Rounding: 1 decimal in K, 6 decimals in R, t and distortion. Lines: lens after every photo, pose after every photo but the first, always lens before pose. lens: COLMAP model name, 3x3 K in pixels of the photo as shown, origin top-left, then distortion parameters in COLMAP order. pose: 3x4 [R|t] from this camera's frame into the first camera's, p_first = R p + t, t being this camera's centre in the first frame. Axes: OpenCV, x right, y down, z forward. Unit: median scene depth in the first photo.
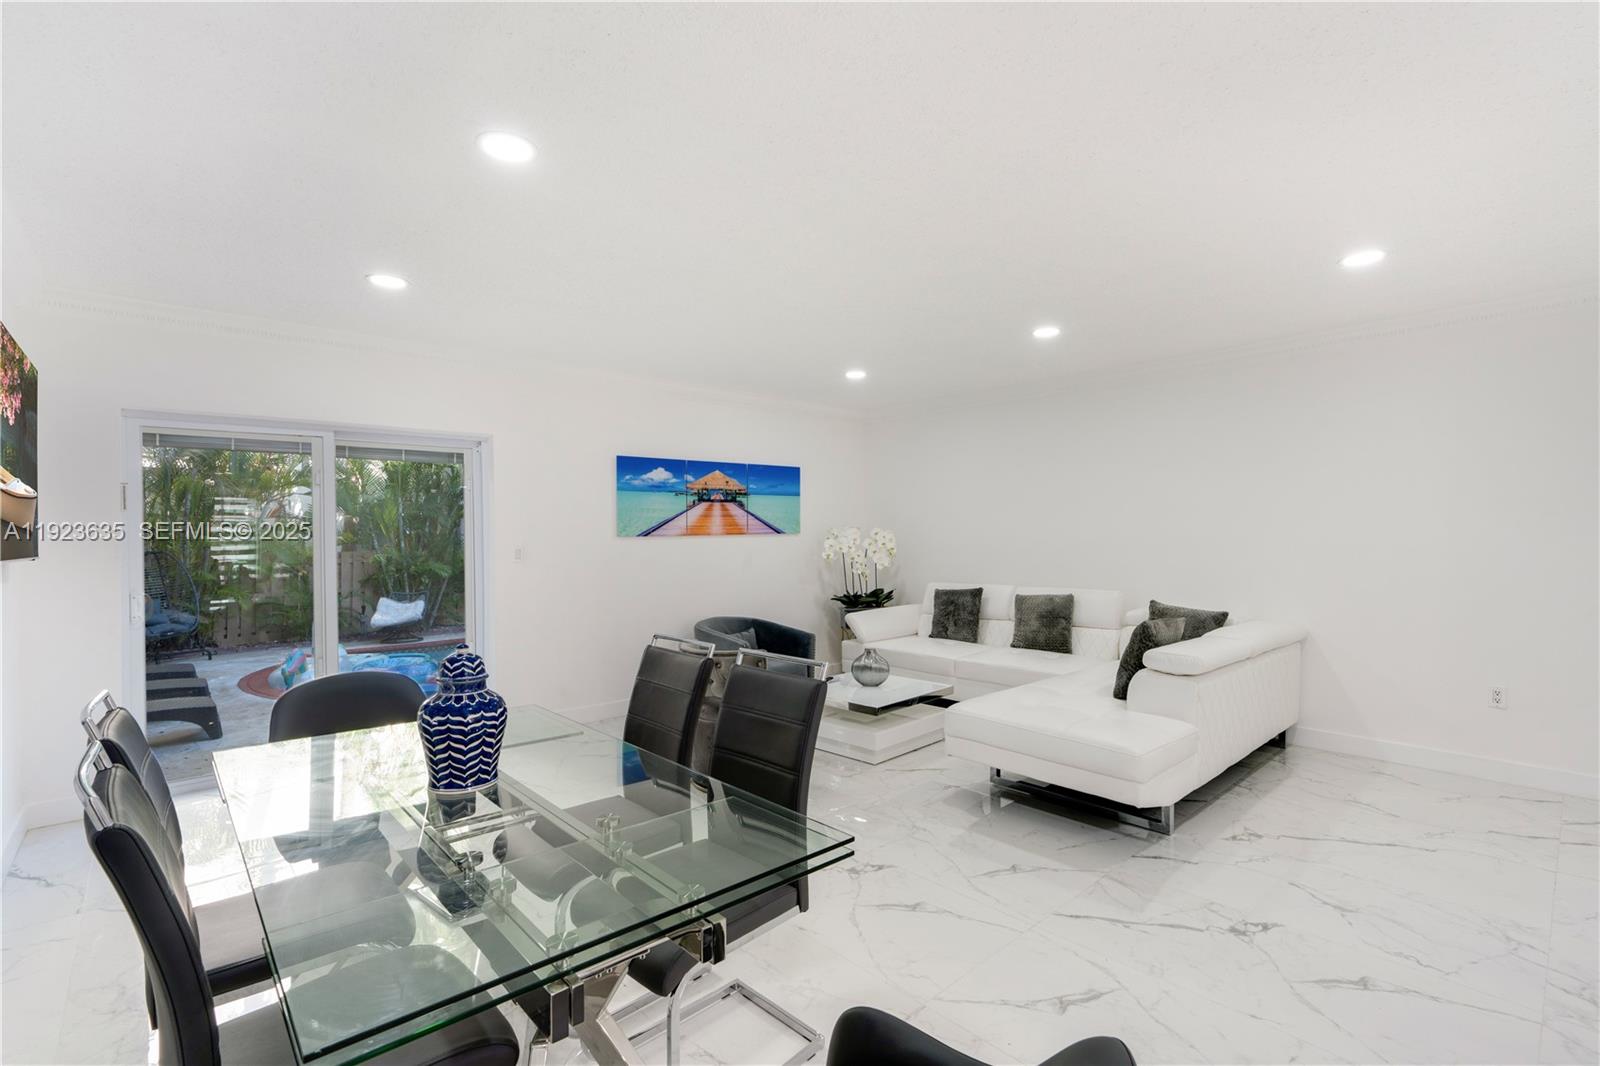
lens RADIAL K [[722.1, 0, 821.8], [0, 722.1, 546.3], [0, 0, 1]] dist [-0.002046, 0.000068]
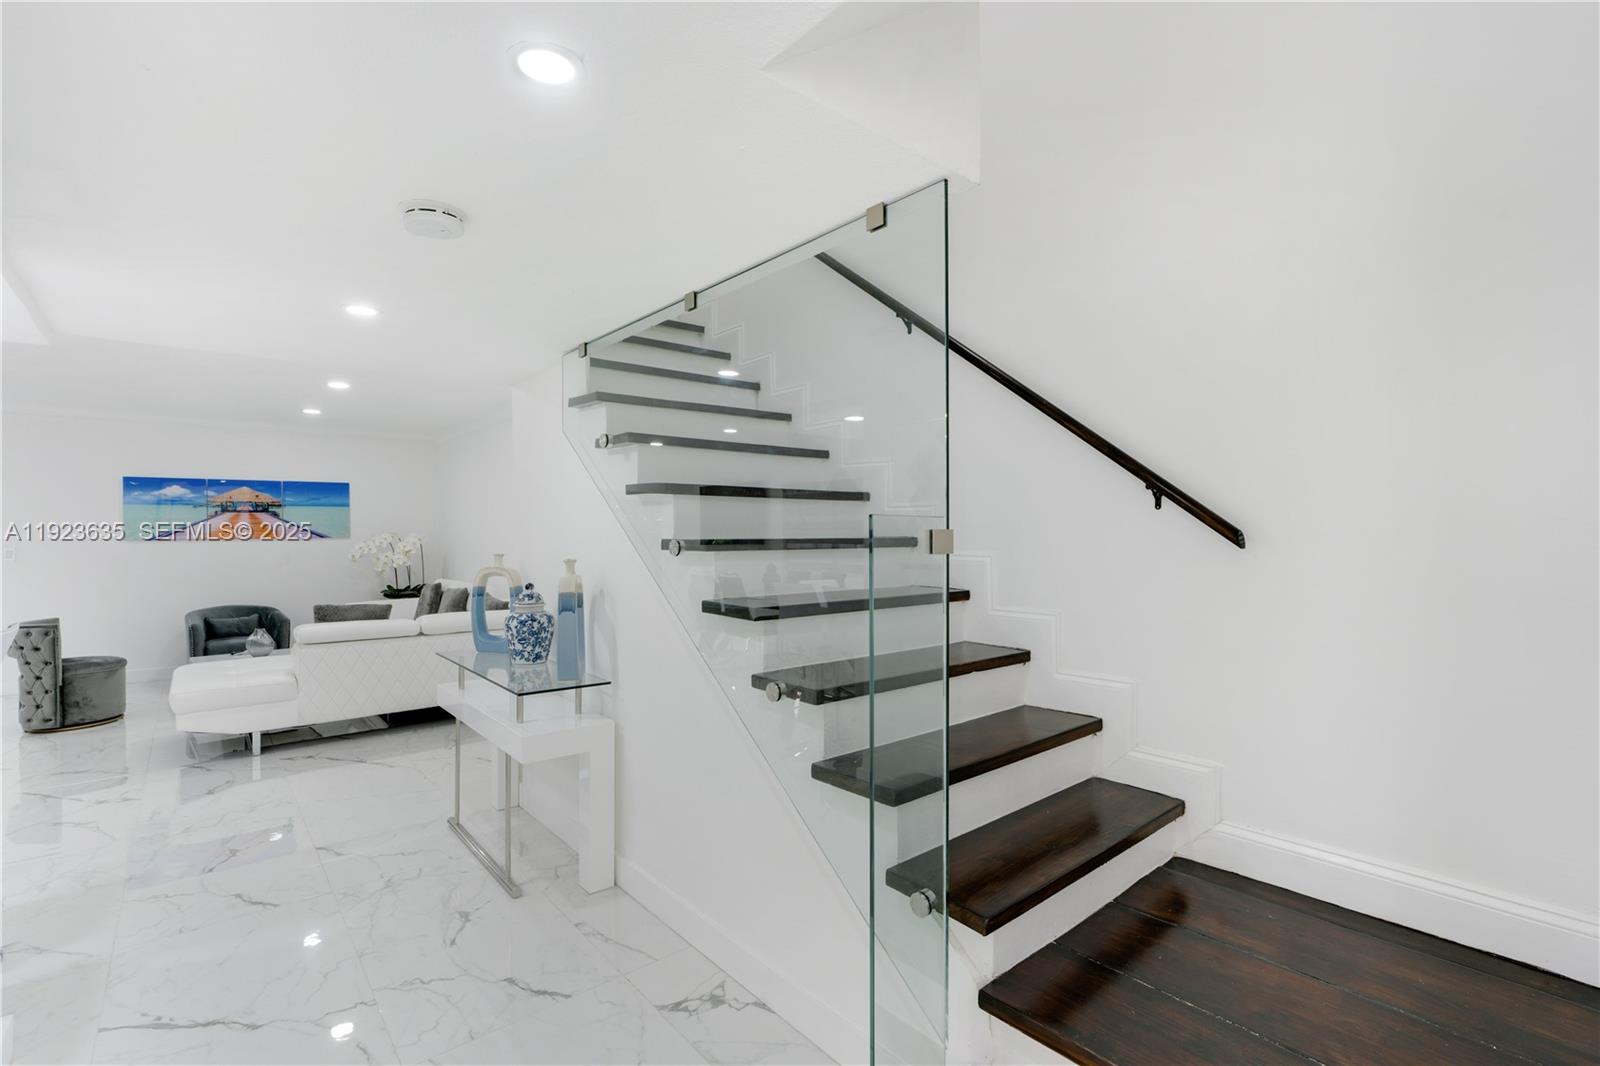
lens RADIAL K [[727.6, 0, 810.2], [0, 727.6, 538.1], [0, 0, 1]] dist [-0.013919, 0.007826]
pose [[0.998835, 0.002112, -0.048201, 0.909262], [-0.002812, 0.999892, -0.014456, -0.002009], [0.048165, 0.014575, 0.998733, -0.195695]]
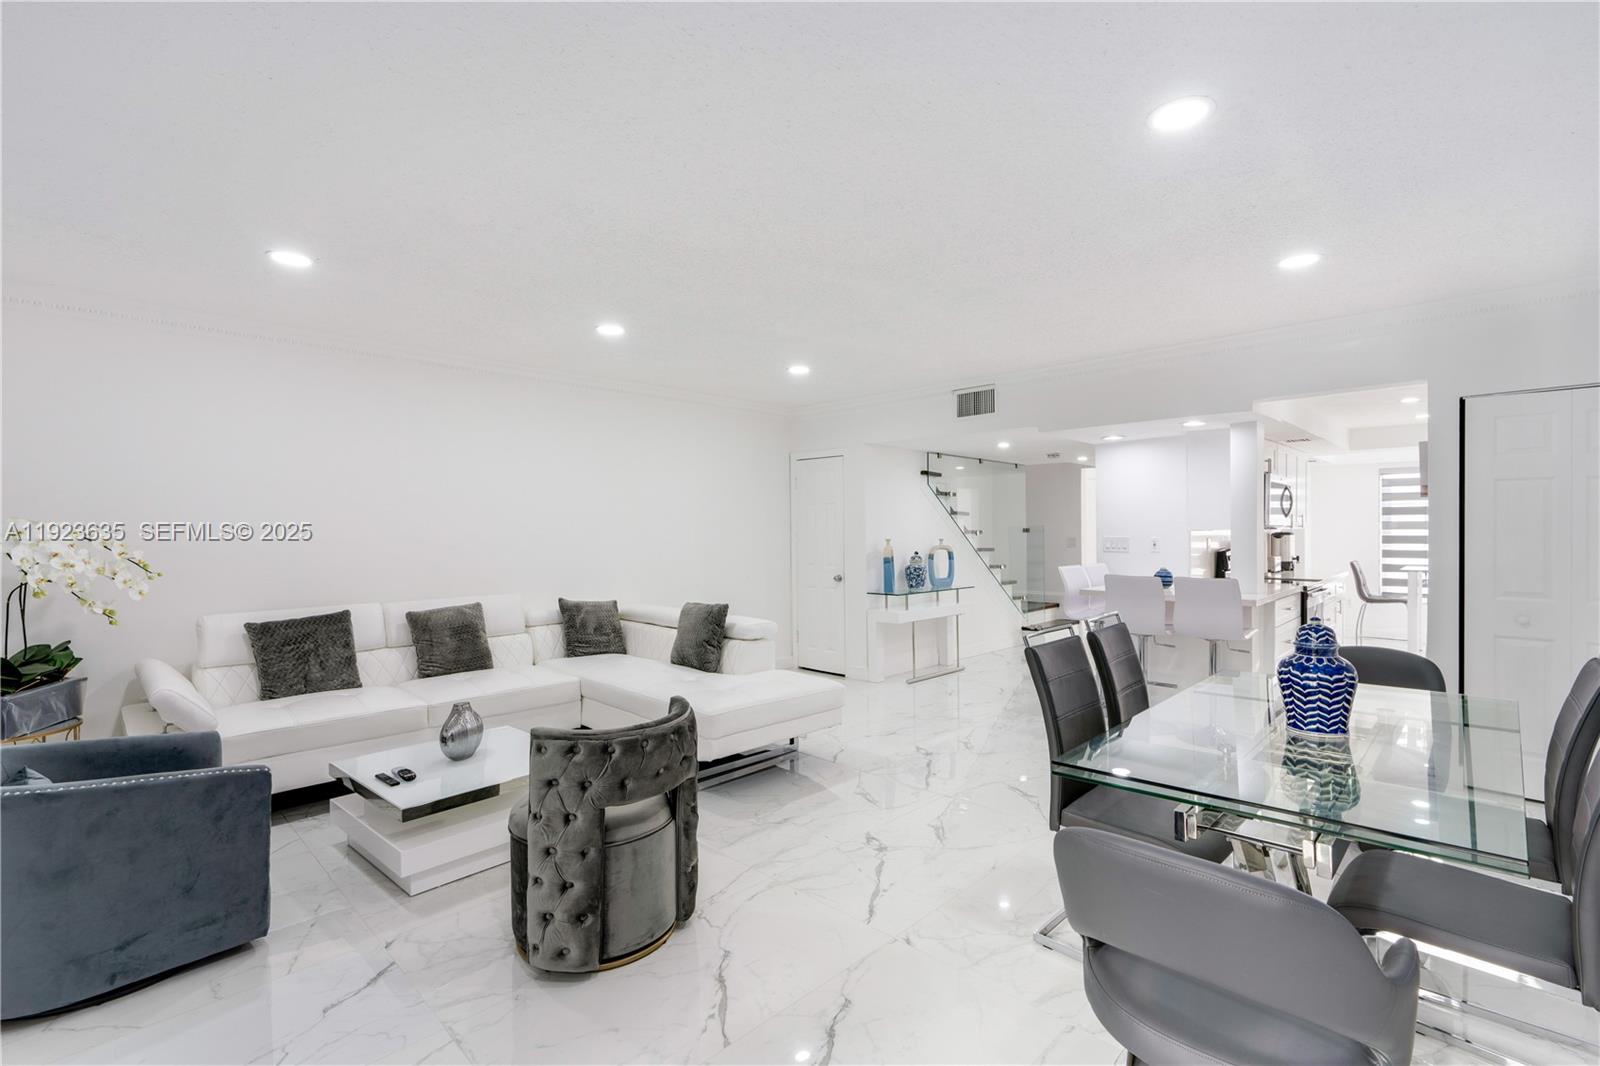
lens RADIAL K [[708.8, 0, 801.3], [0, 708.8, 528.1], [0, 0, 1]] dist [-0.013713, 0.015950]
pose [[-0.036532, 0.009286, 0.999289, -0.498120], [0.020998, 0.999743, -0.008523, -0.008823], [-0.999112, 0.020672, -0.036717, 0.574691]]
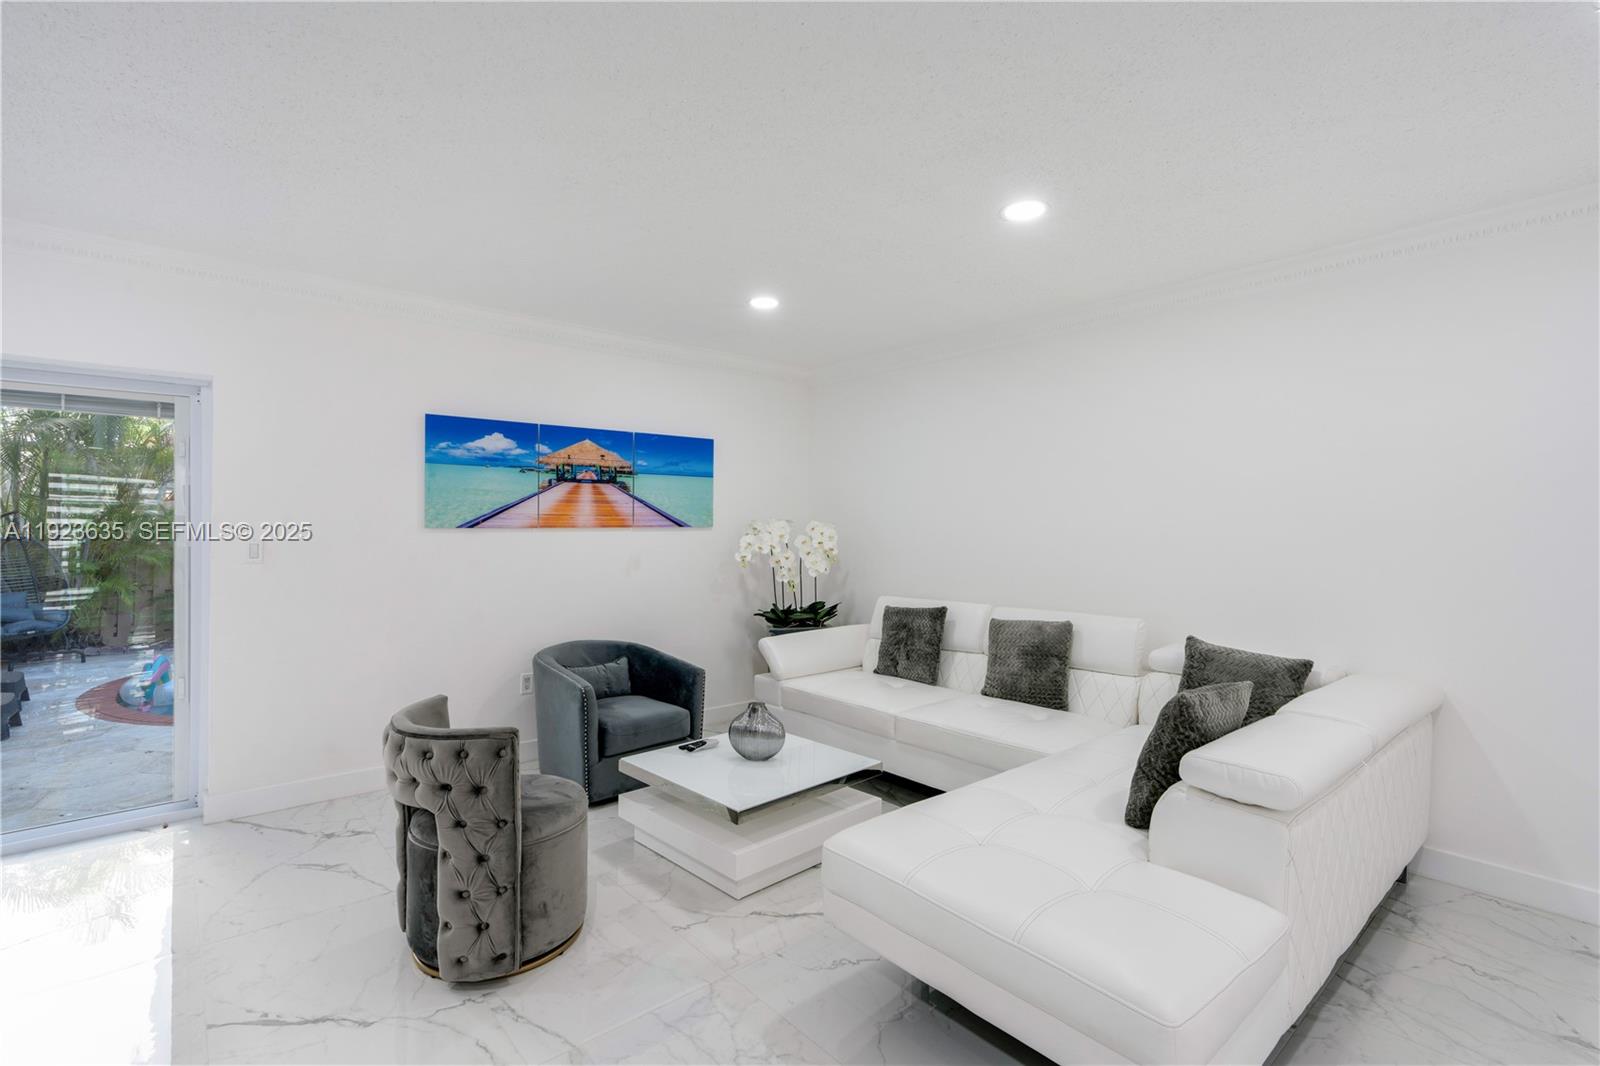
lens RADIAL K [[735.9, 0, 810.6], [0, 735.9, 530.7], [0, 0, 1]] dist [-0.012803, 0.007983]
pose [[0.999270, 0.014973, -0.035154, 0.113435], [-0.015464, 0.999786, -0.013757, -0.005851], [0.034940, 0.014291, 0.999287, 0.268866]]
